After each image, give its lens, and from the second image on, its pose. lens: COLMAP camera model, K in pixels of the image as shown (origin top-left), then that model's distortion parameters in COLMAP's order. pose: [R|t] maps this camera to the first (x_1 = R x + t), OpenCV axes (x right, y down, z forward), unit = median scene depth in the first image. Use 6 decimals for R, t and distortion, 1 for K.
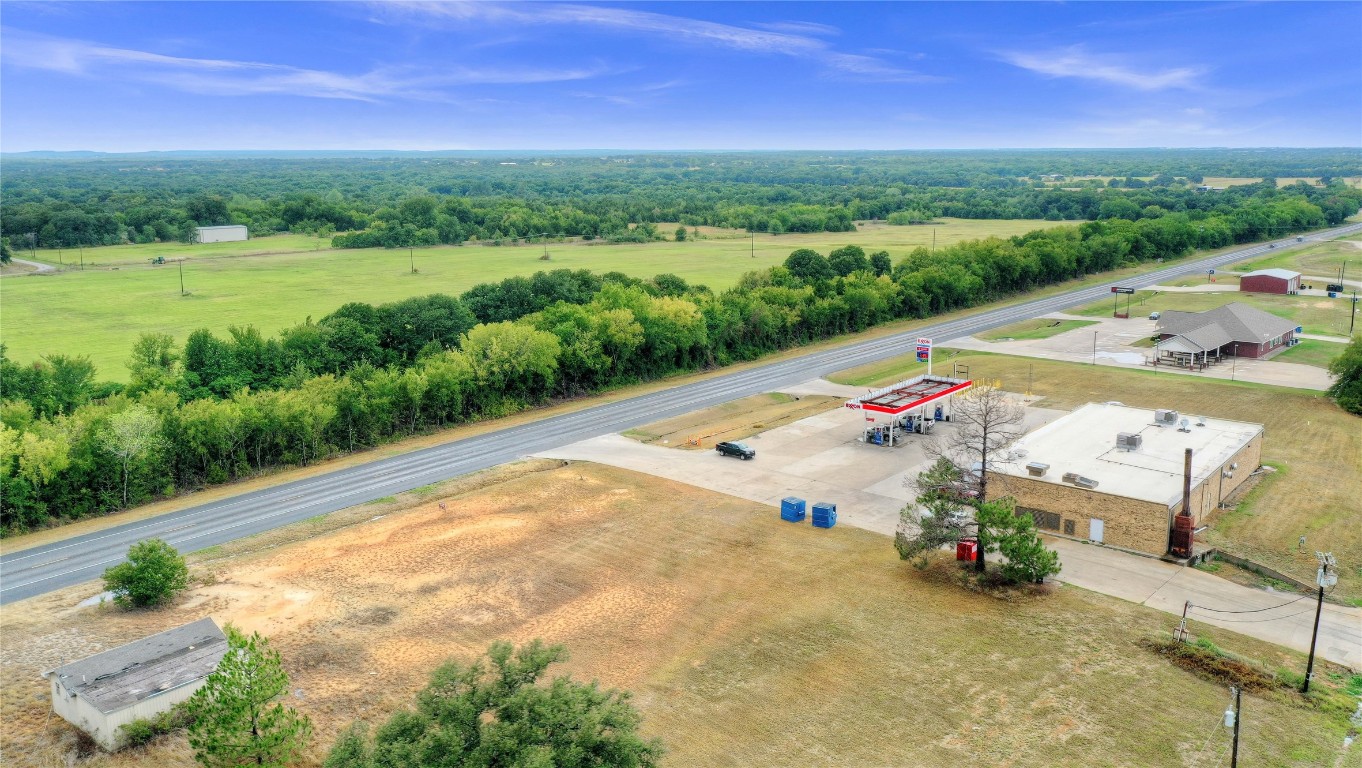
lens RADIAL K [[1085.0, 0, 723.9], [0, 1085.0, 335.6], [0, 0, 1]] dist [-0.002969, -0.001857]
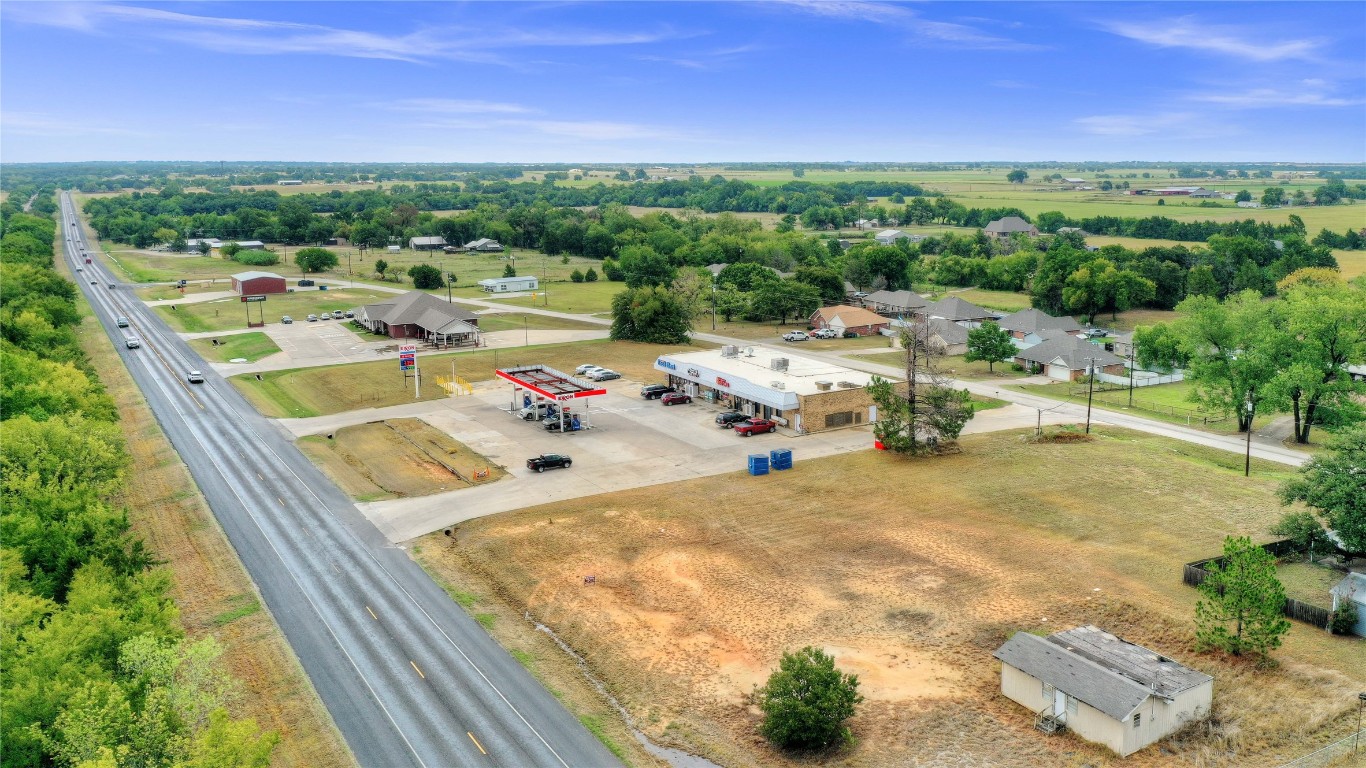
lens RADIAL K [[1071.9, 0, 755.6], [0, 1071.9, 385.8], [0, 0, 1]] dist [-0.003811, -0.002359]
pose [[0.325888, -0.189194, 0.926284, -0.885020], [0.157607, 0.976933, 0.144089, -0.074093], [-0.932179, 0.099032, 0.348189, 0.569035]]
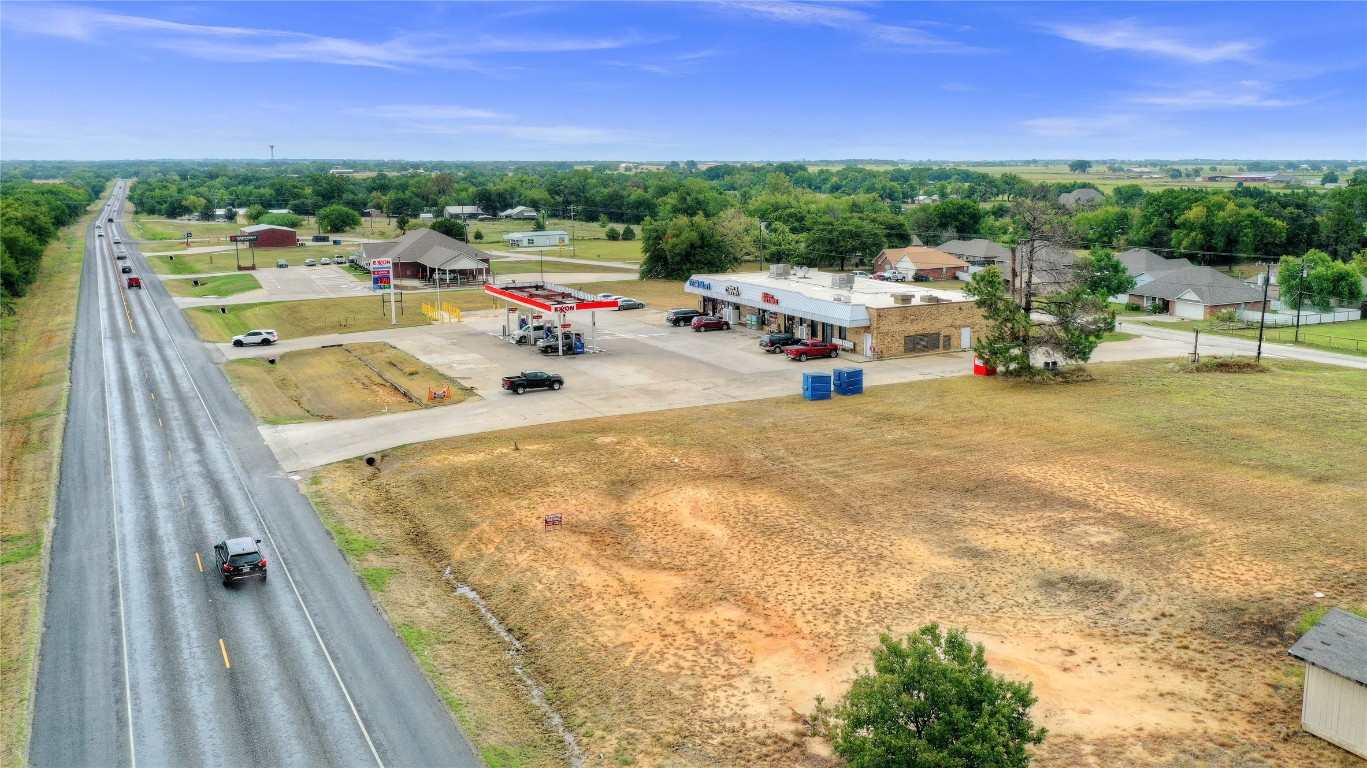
lens RADIAL K [[1087.7, 0, 744.8], [0, 1087.7, 346.2], [0, 0, 1]] dist [-0.004312, 0.001053]
pose [[0.379387, -0.153481, 0.912420, -0.647514], [0.154164, 0.982846, 0.101226, 0.037550], [-0.912304, 0.102258, 0.396540, 0.676292]]
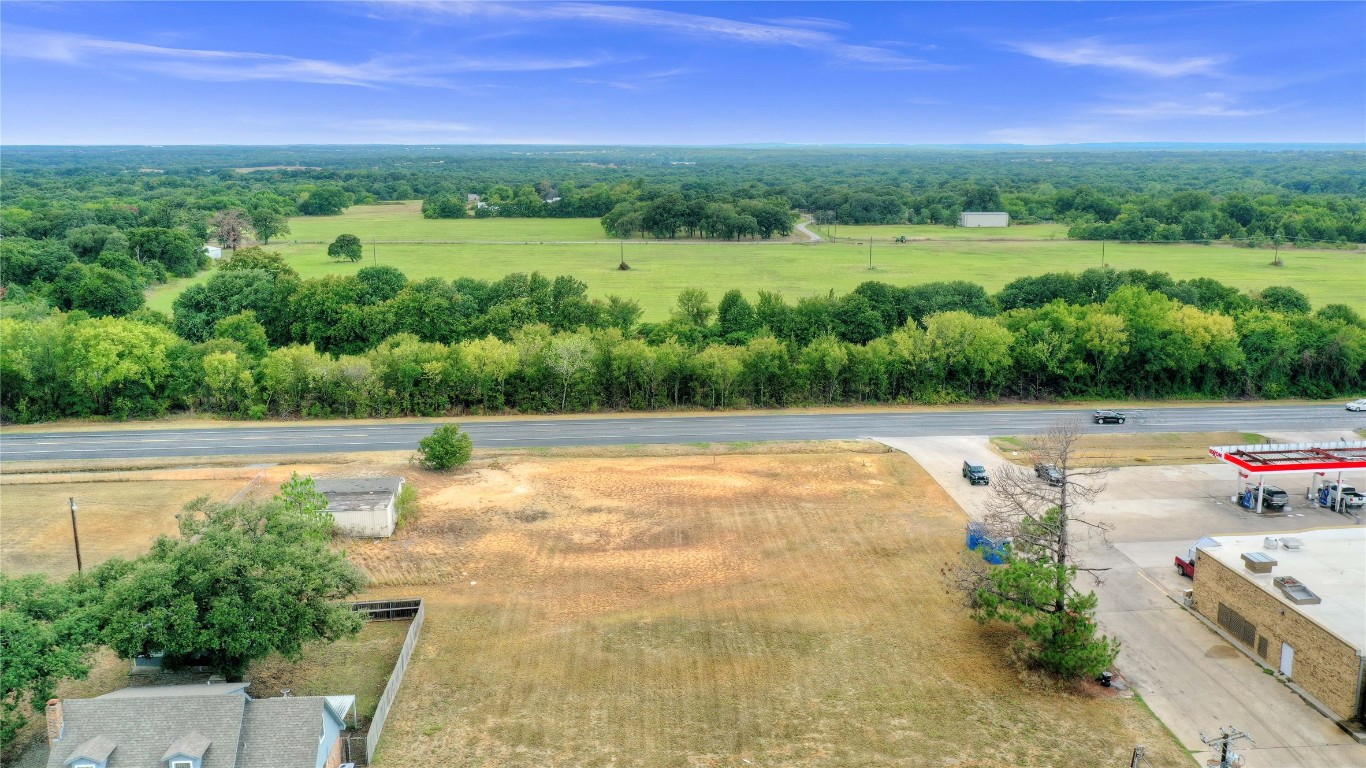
lens RADIAL K [[1088.8, 0, 701.5], [0, 1088.8, 408.1], [0, 0, 1]] dist [-0.011448, -0.007713]
pose [[0.702085, 0.166901, -0.692258, 0.471528], [-0.117773, 0.985972, 0.118270, -0.021191], [0.702286, -0.001506, 0.711893, 0.191080]]
